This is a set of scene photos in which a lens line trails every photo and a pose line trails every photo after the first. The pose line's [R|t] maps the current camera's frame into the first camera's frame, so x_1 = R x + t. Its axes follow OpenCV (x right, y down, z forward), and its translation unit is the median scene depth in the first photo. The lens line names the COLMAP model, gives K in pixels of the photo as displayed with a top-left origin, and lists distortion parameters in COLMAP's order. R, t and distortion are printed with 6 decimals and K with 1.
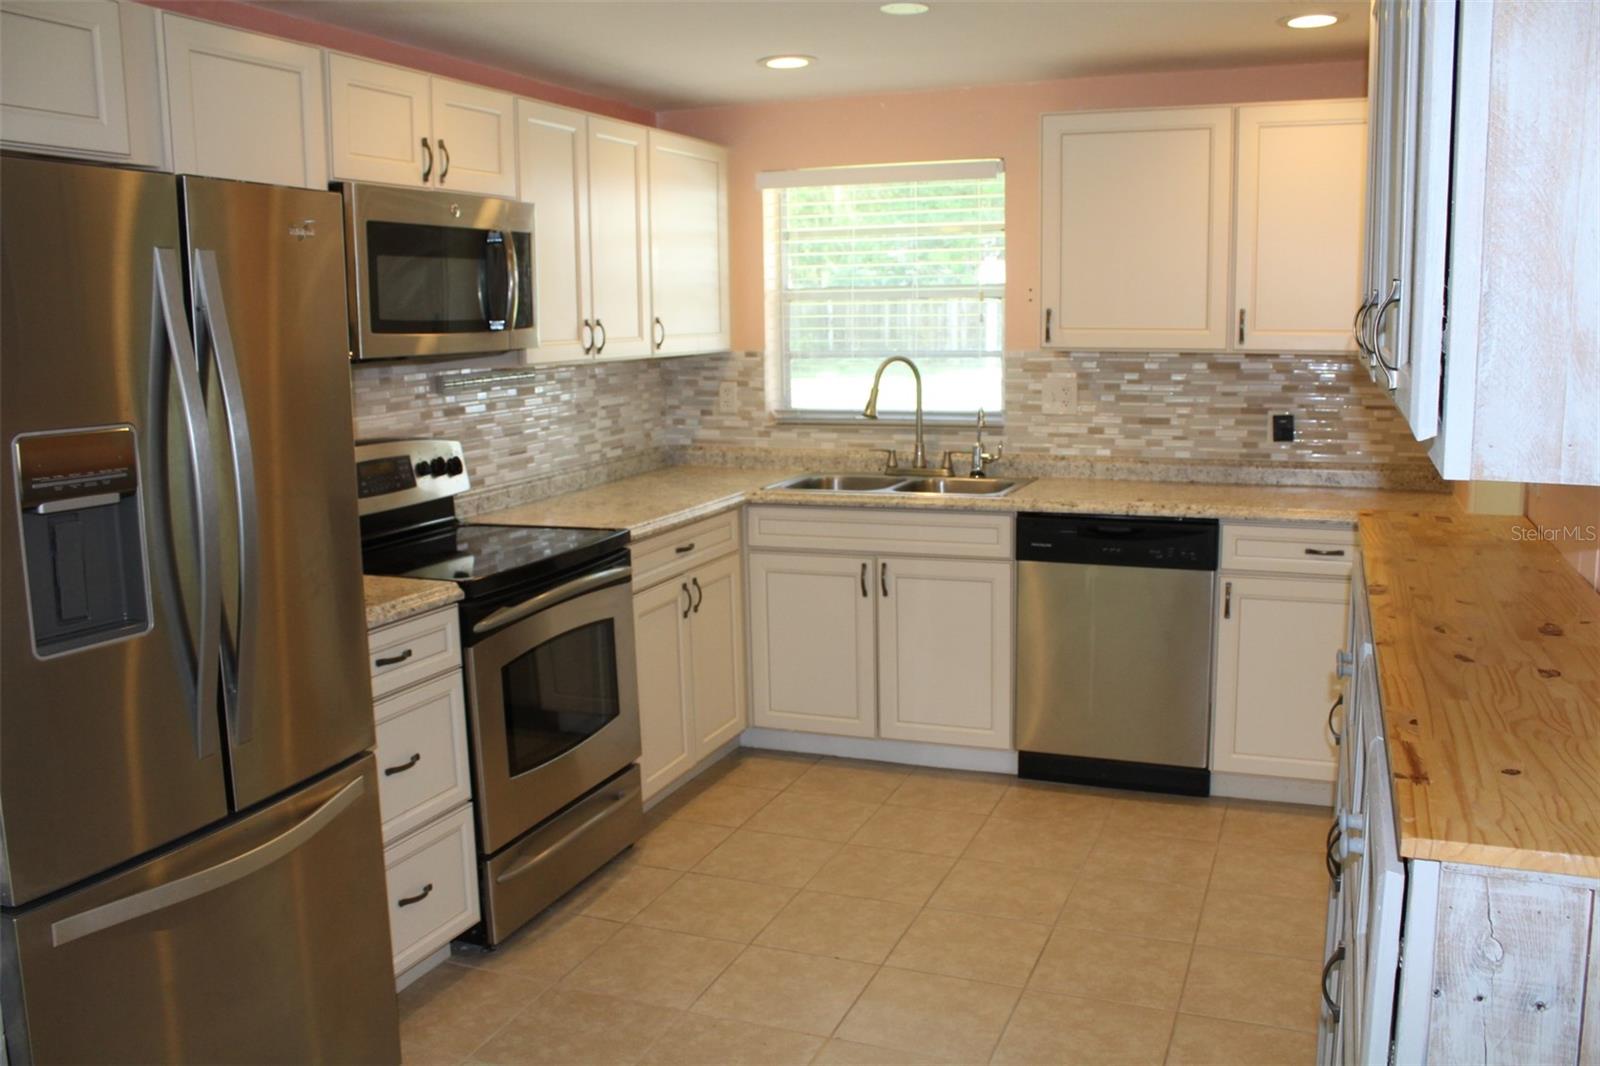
lens RADIAL K [[1321.7, 0, 806.4], [0, 1321.7, 528.5], [0, 0, 1]] dist [-0.153639, 0.134003]
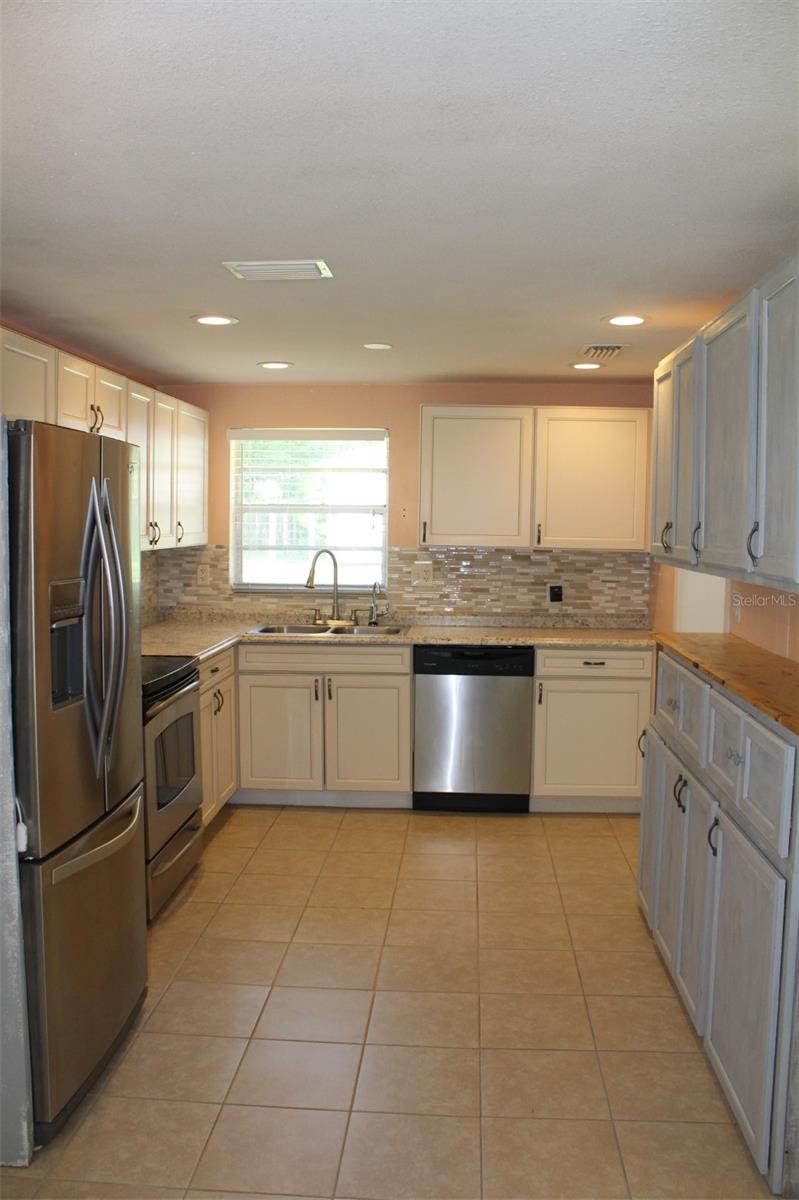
lens RADIAL K [[991.3, 0, 395.4], [0, 991.3, 598.6], [0, 0, 1]] dist [-0.153639, 0.134003]
pose [[0.952184, 0.001724, 0.305520, -0.223591], [0.023266, 0.996671, -0.078136, 0.024487], [-0.304638, 0.081508, 0.948974, -0.159874]]
